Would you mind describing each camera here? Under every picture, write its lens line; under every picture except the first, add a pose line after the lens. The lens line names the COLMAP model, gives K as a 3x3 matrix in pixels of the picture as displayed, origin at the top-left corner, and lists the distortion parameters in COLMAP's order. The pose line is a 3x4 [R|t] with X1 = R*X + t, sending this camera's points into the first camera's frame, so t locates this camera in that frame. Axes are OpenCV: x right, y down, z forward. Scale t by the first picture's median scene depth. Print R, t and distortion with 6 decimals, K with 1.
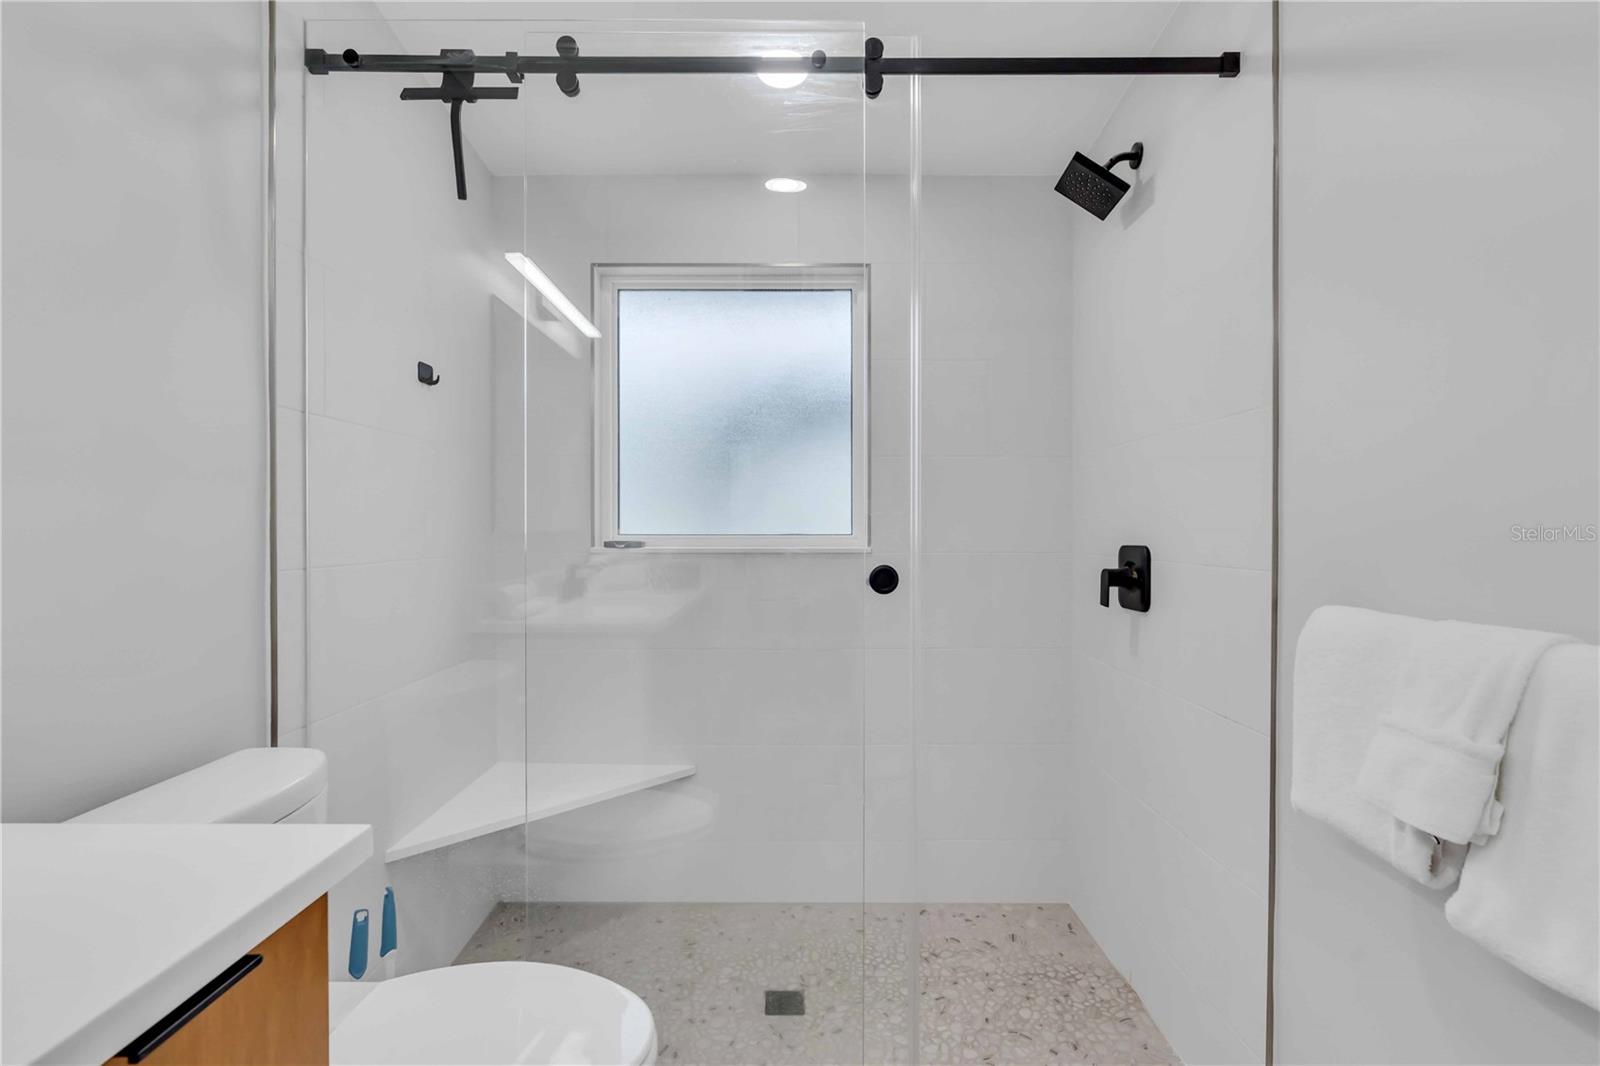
lens RADIAL K [[725.2, 0, 797.8], [0, 725.2, 531.3], [0, 0, 1]] dist [-0.008261, 0.000707]
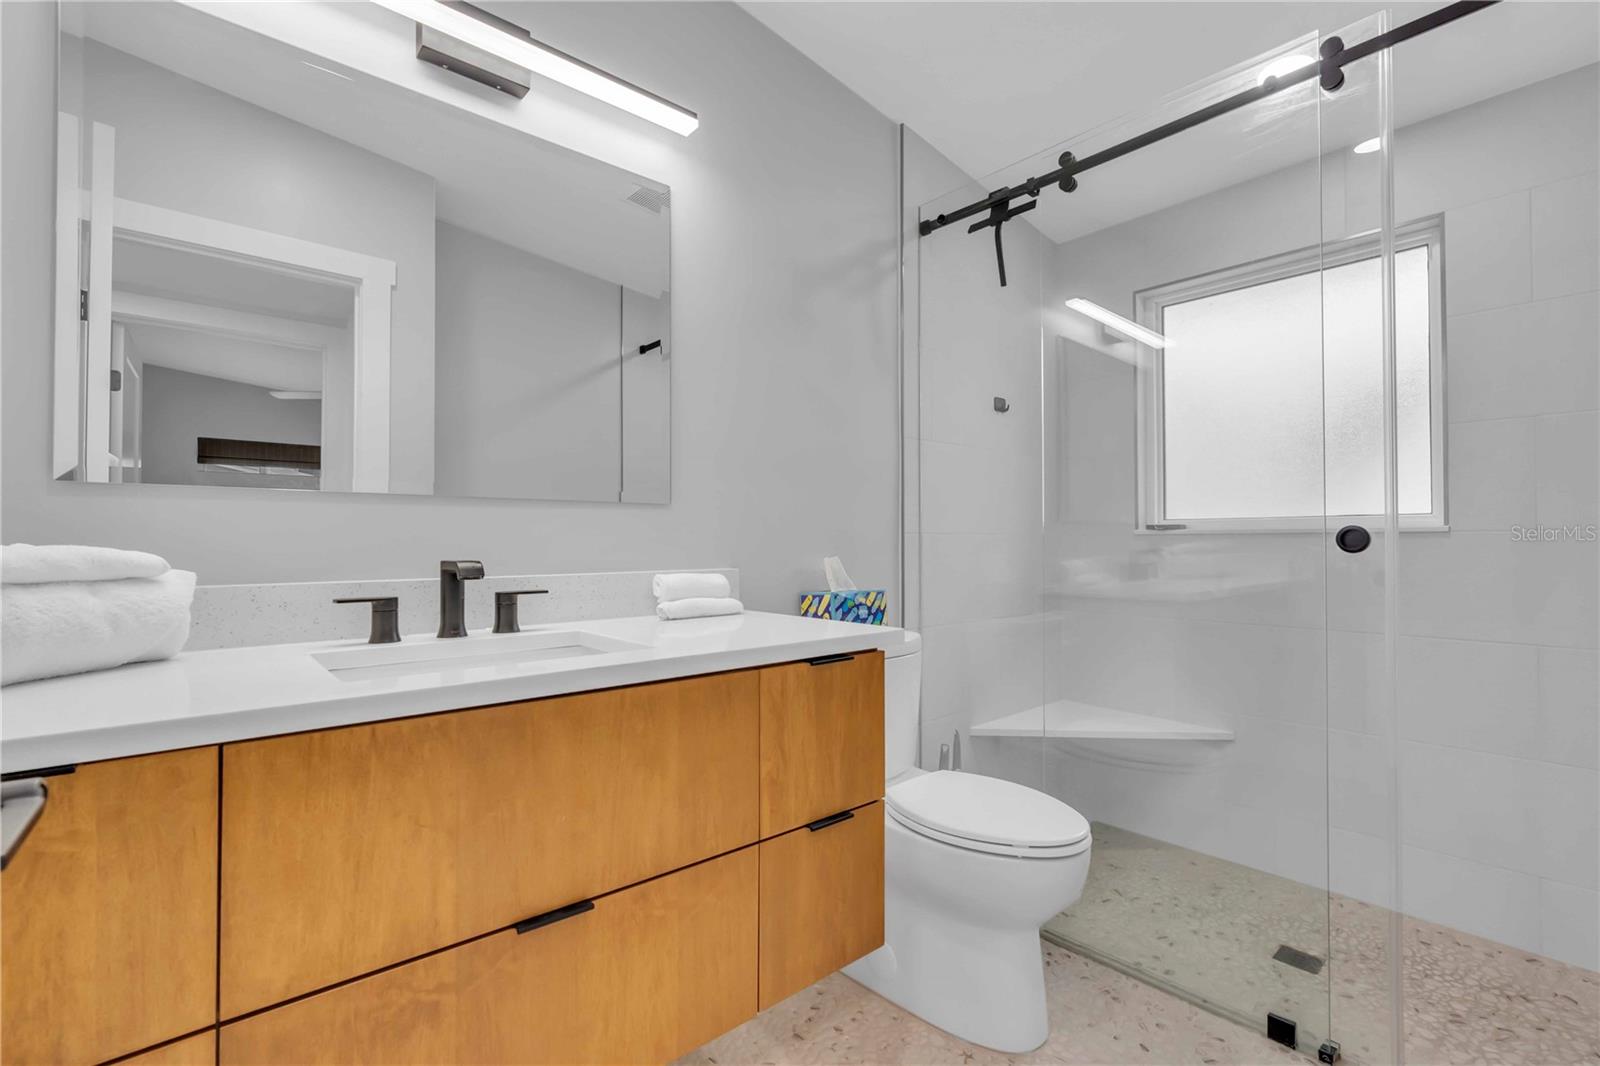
lens RADIAL K [[722.7, 0, 808.4], [0, 722.7, 536.3], [0, 0, 1]] dist [0.002172, 0.000218]
pose [[0.664901, -0.007909, -0.746890, 0.294308], [-0.006093, 0.999853, -0.016011, 0.066435], [0.746907, 0.015197, 0.664755, -0.225128]]
